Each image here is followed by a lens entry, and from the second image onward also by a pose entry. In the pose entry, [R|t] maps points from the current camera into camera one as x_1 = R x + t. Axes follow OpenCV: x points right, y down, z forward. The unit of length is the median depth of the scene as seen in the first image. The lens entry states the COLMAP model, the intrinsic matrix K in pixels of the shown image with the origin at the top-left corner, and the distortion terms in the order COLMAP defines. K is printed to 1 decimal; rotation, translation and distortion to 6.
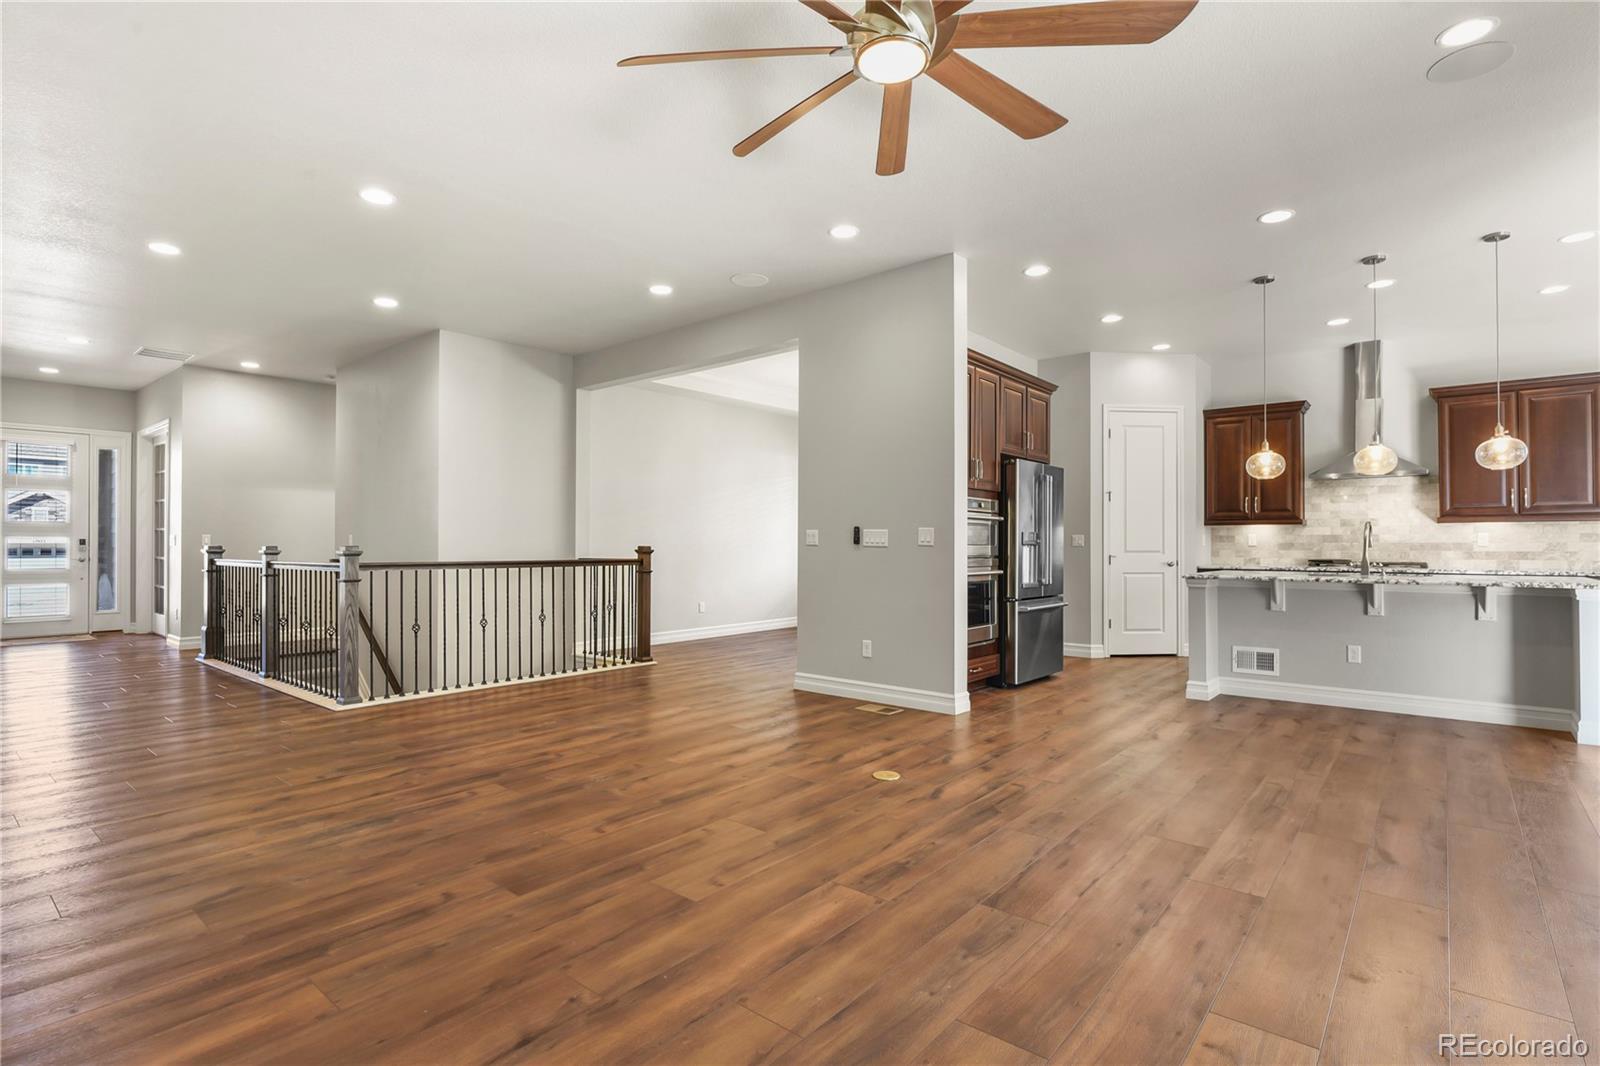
lens RADIAL K [[775.4, 0, 800.3], [0, 775.4, 537.0], [0, 0, 1]] dist [-0.006908, -0.003941]
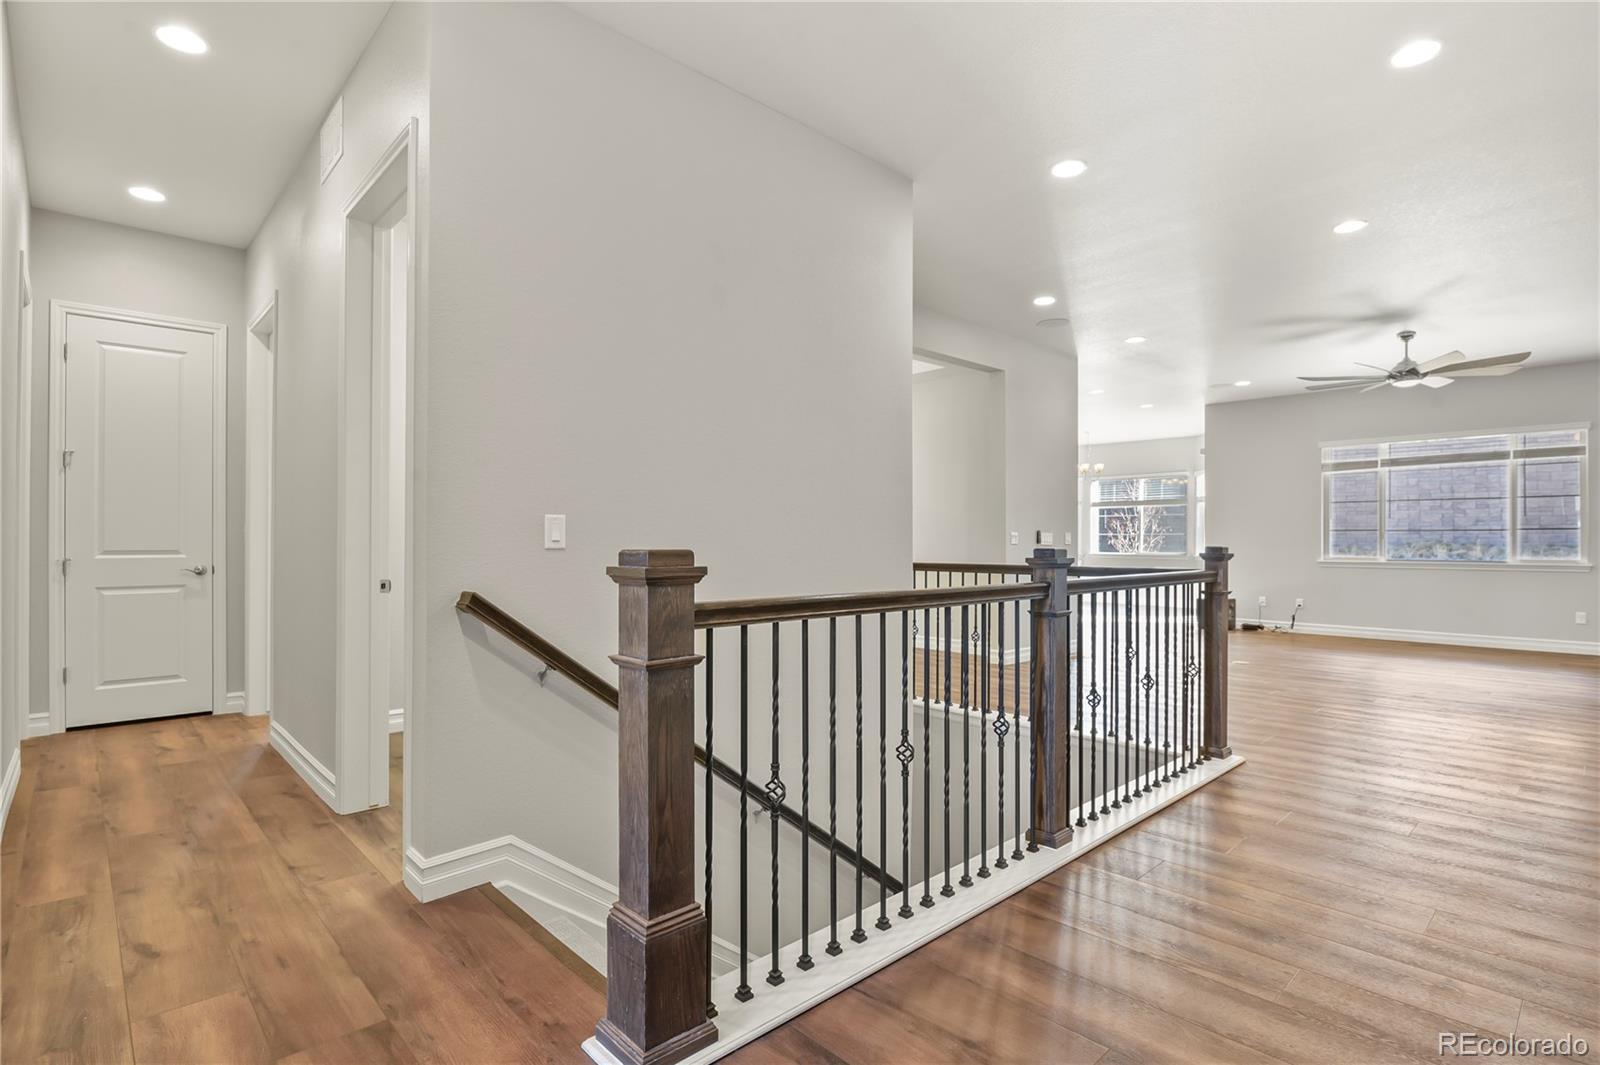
lens RADIAL K [[775.4, 0, 810.5], [0, 775.4, 539.1], [0, 0, 1]] dist [-0.006908, -0.003941]
pose [[0.118509, 0.004789, 0.992941, -0.986681], [-0.013229, 0.999907, -0.003243, 0.008207], [-0.992865, -0.012752, 0.118562, 0.932949]]
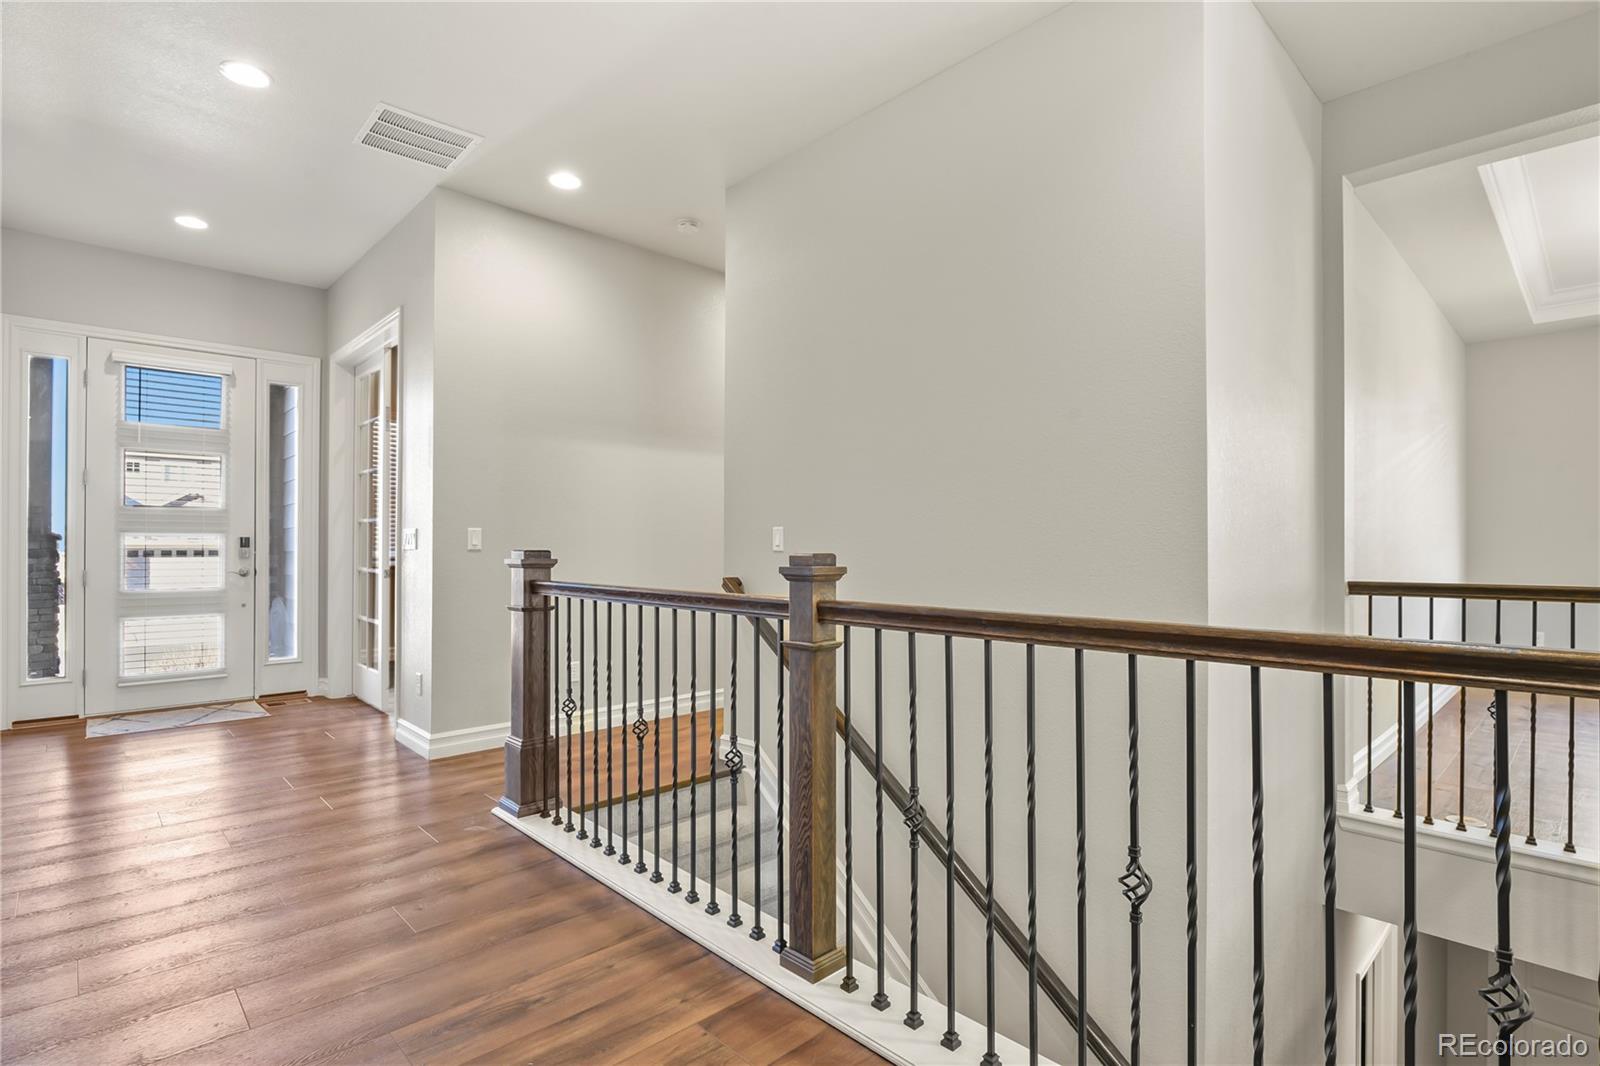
lens RADIAL K [[775.4, 0, 803.1], [0, 775.4, 536.1], [0, 0, 1]] dist [-0.006908, -0.003941]
pose [[0.993470, -0.000644, -0.114090, -0.562724], [0.000341, 0.999996, -0.002676, 0.004382], [0.114091, 0.002620, 0.993467, 0.587972]]
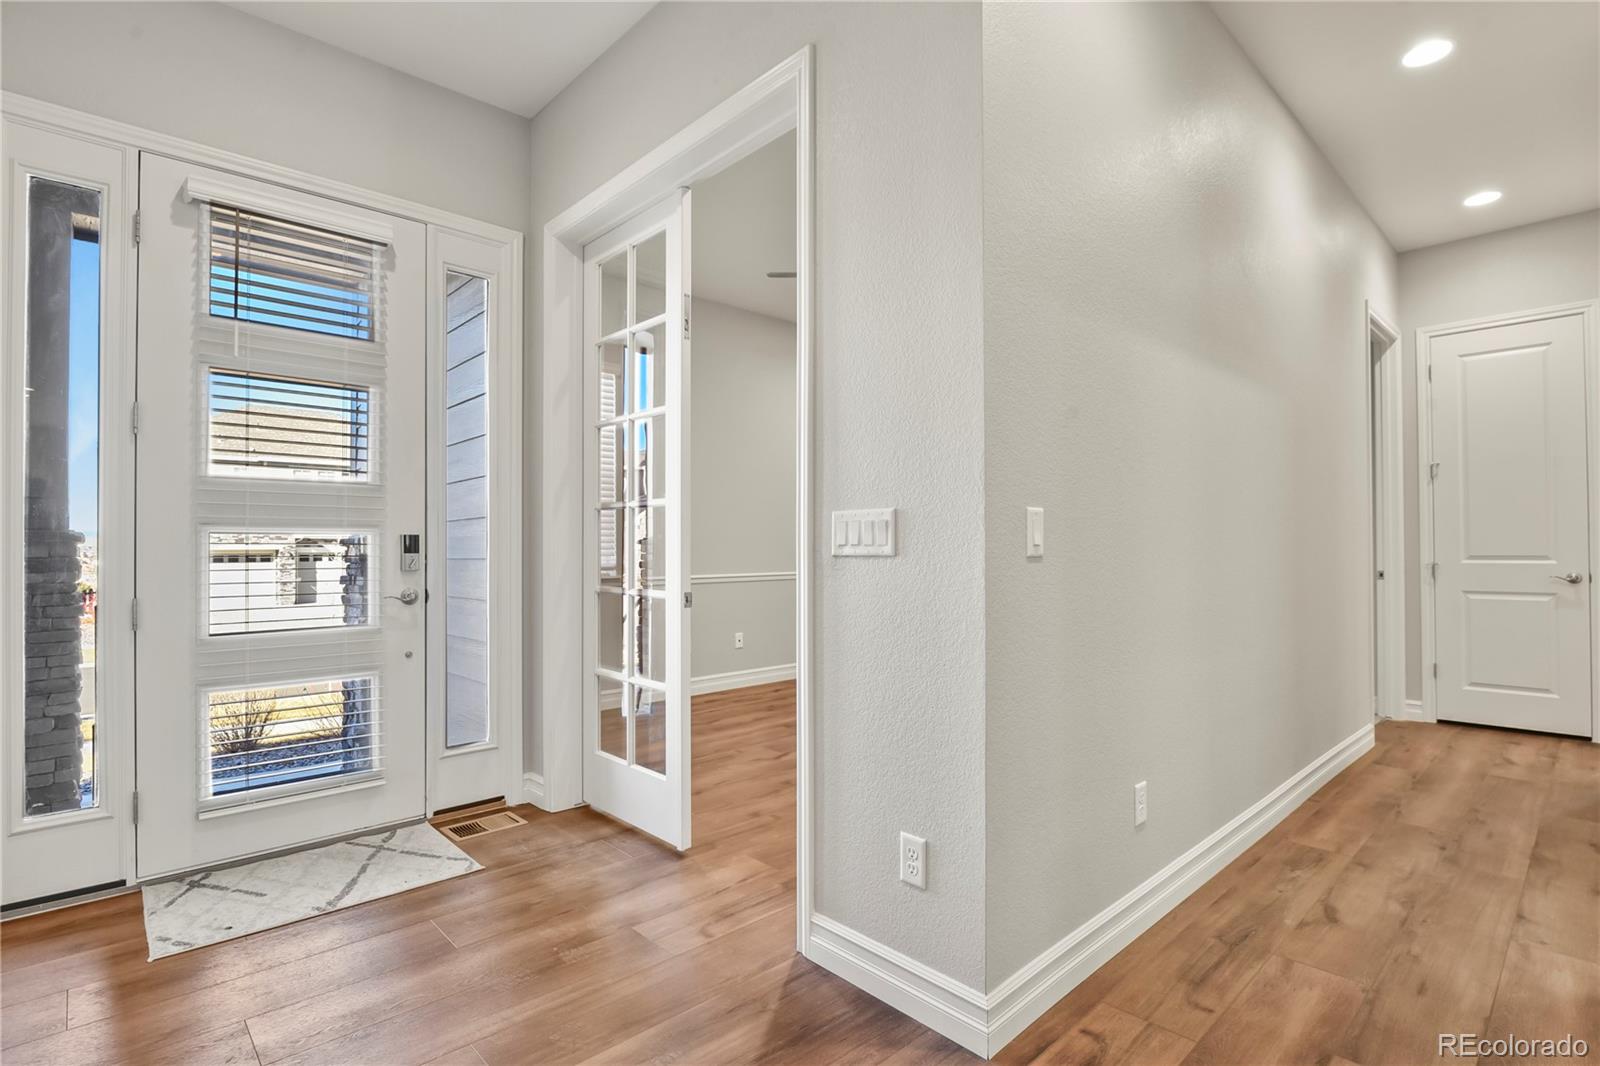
lens RADIAL K [[775.4, 0, 801.9], [0, 775.4, 536.8], [0, 0, 1]] dist [-0.006908, -0.003941]
pose [[0.992901, -0.005154, -0.118832, -0.915606], [0.004760, 0.999982, -0.003603, 0.007014], [0.118849, 0.003012, 0.992908, 0.868152]]
